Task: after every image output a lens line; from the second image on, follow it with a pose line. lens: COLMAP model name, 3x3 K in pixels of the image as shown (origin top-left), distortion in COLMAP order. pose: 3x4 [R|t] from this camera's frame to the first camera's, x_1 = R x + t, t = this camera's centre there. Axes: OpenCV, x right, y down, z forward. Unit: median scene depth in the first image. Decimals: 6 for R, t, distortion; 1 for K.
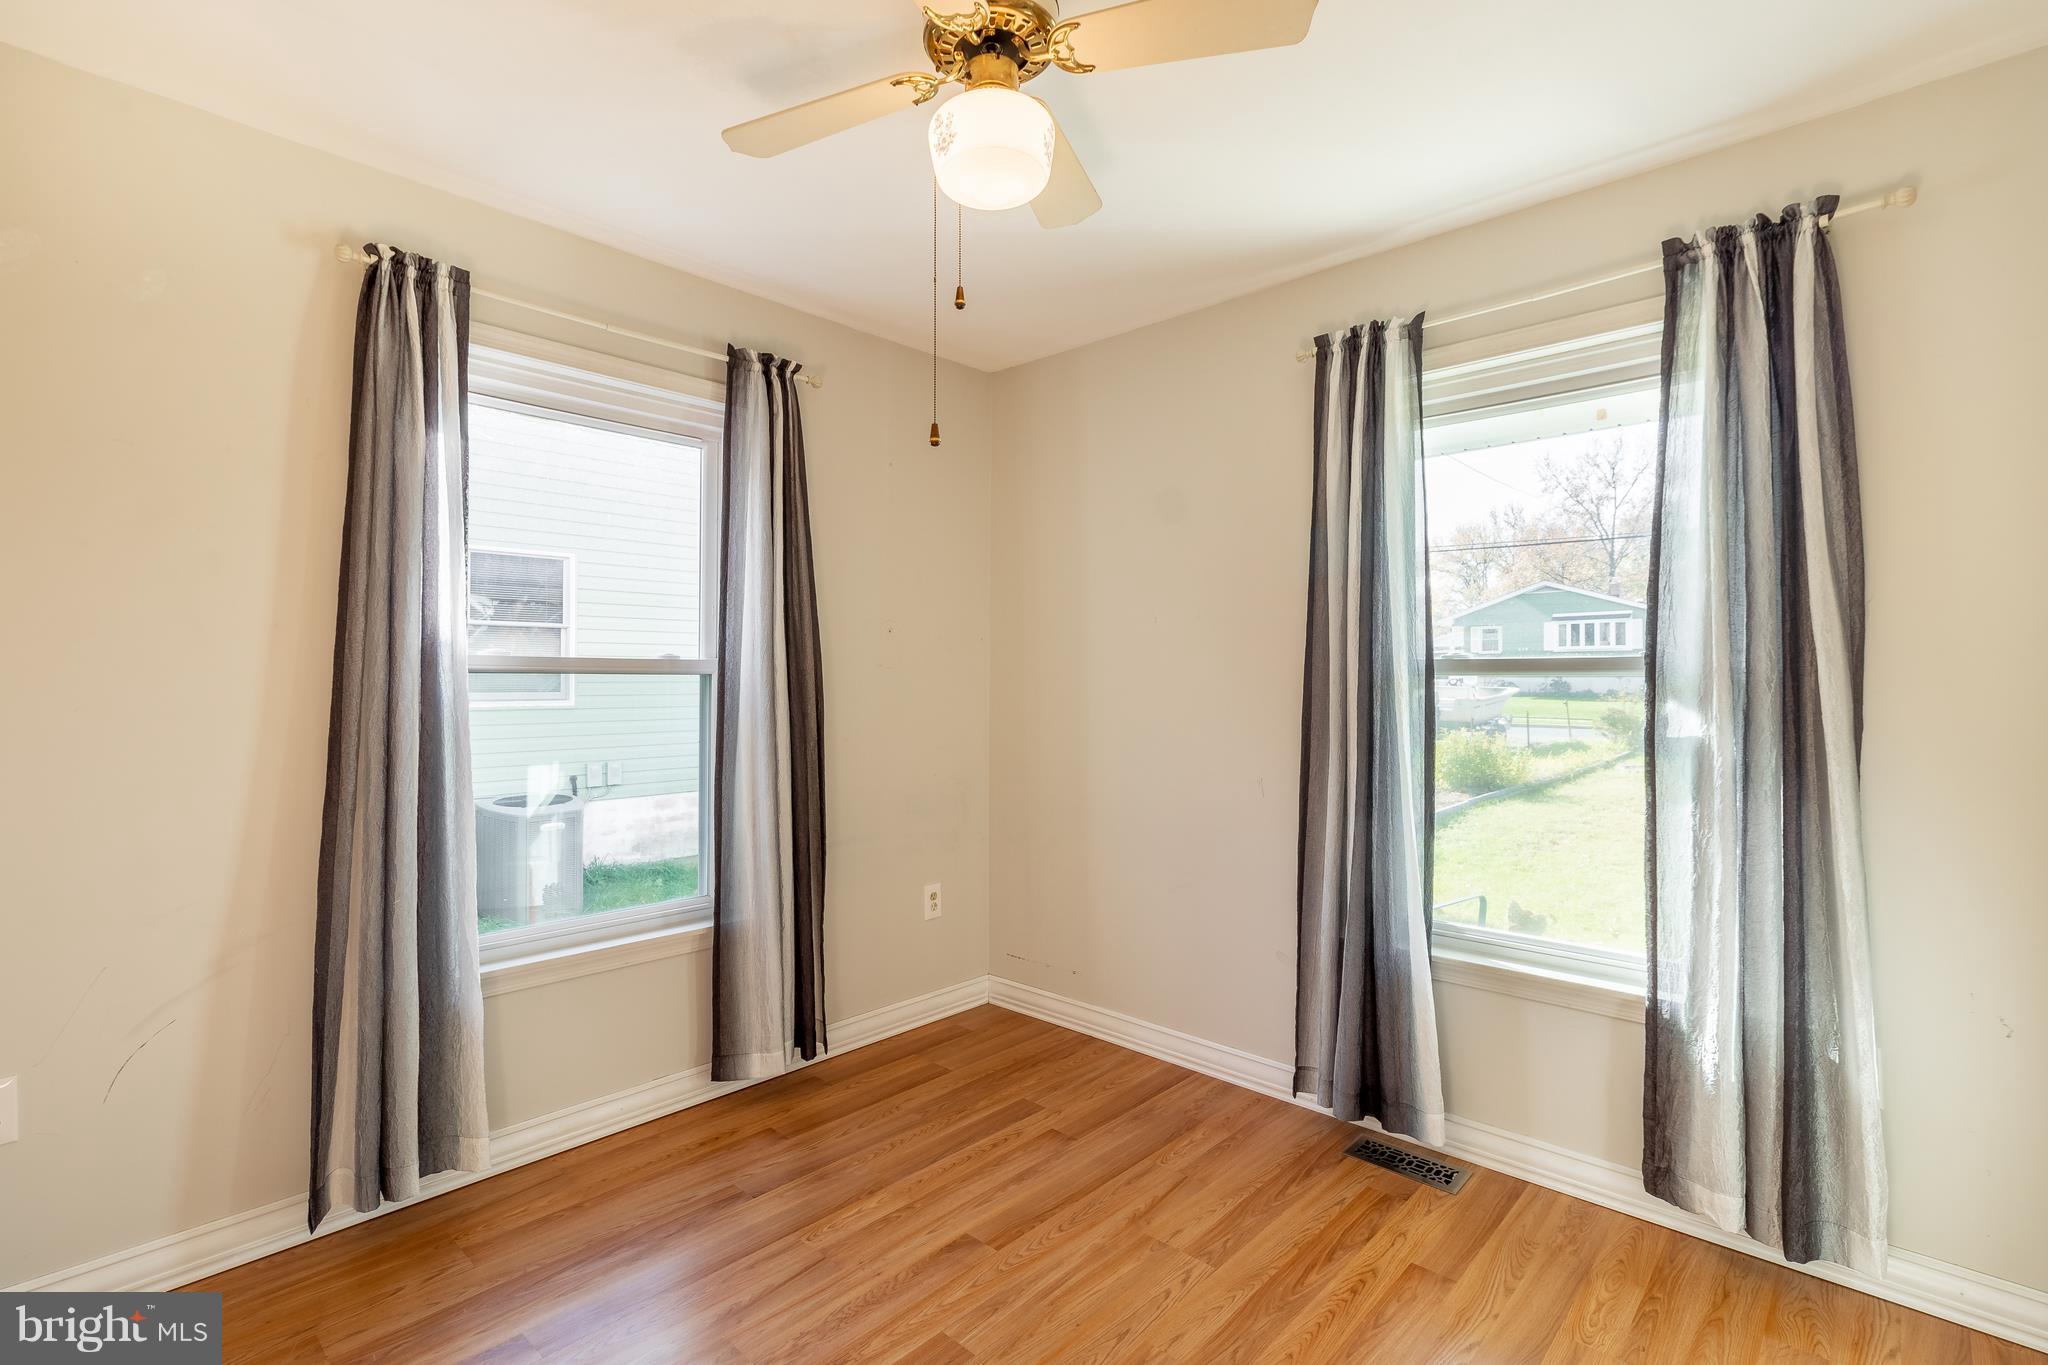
lens RADIAL K [[954.1, 0, 1024.0], [0, 954.1, 682.5], [0, 0, 1]] dist [0.002698, 0.000363]
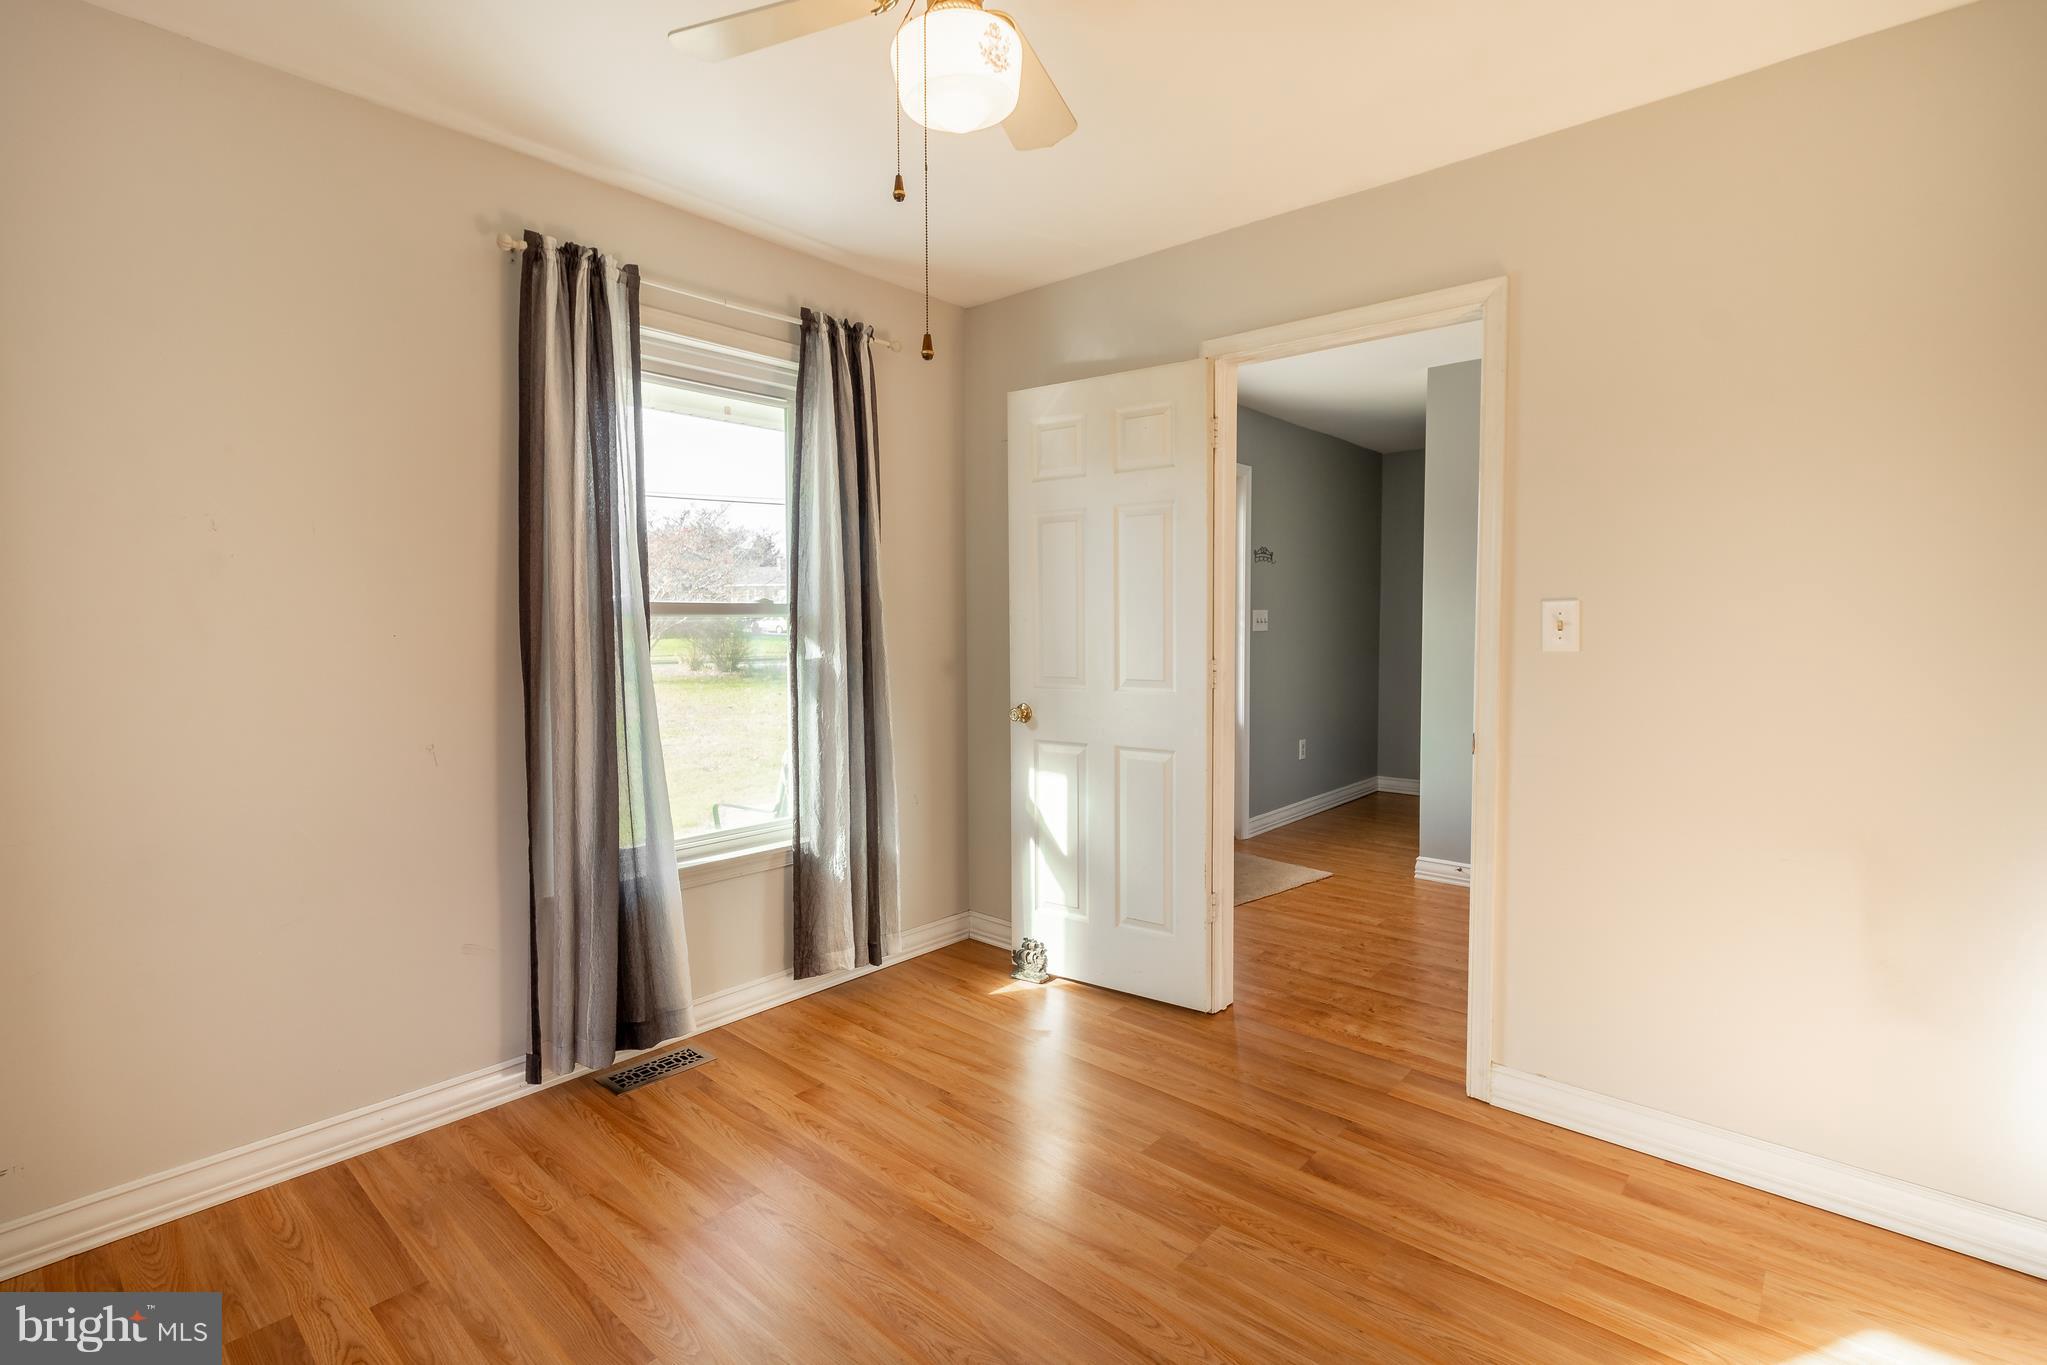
lens RADIAL K [[942.4, 0, 1029.3], [0, 942.4, 677.5], [0, 0, 1]] dist [0.000217, 0.000186]
pose [[-0.028934, -0.061745, 0.997672, -0.732769], [-0.000140, 0.998091, 0.061766, -0.005035], [-0.999581, 0.001648, -0.028887, 0.688833]]
